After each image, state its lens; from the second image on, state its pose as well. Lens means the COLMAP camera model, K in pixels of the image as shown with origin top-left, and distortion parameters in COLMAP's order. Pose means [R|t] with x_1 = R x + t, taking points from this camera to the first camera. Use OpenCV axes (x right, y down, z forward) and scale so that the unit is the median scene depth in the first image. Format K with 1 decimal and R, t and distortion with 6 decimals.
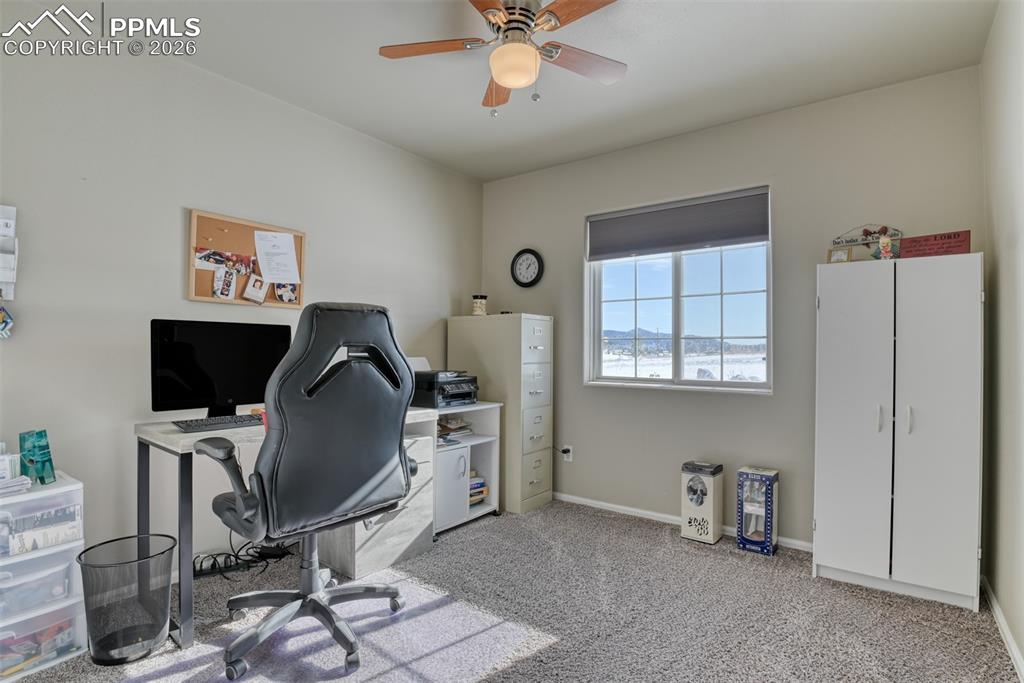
lens RADIAL K [[506.2, 0, 512.4], [0, 506.2, 346.1], [0, 0, 1]] dist [-0.025456, -0.002854]
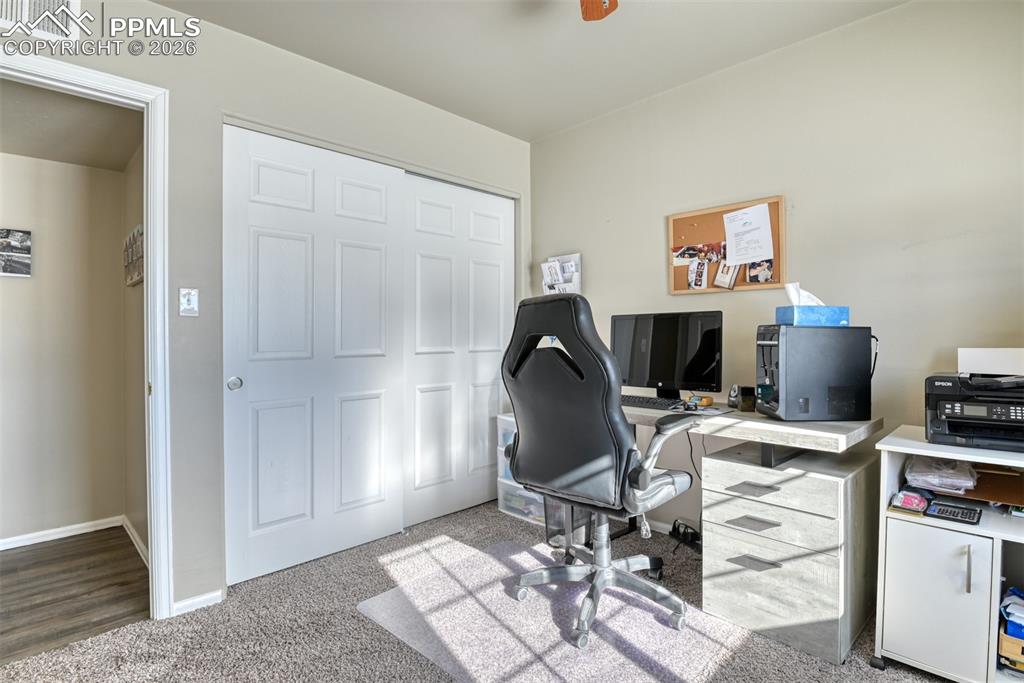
lens RADIAL K [[506.2, 0, 510.6], [0, 506.2, 333.8], [0, 0, 1]] dist [-0.025456, -0.002854]
pose [[-0.150824, -0.010048, -0.988510, 0.526129], [0.019915, 0.999715, -0.013200, 0.005464], [0.988360, -0.021677, -0.150581, 0.759285]]
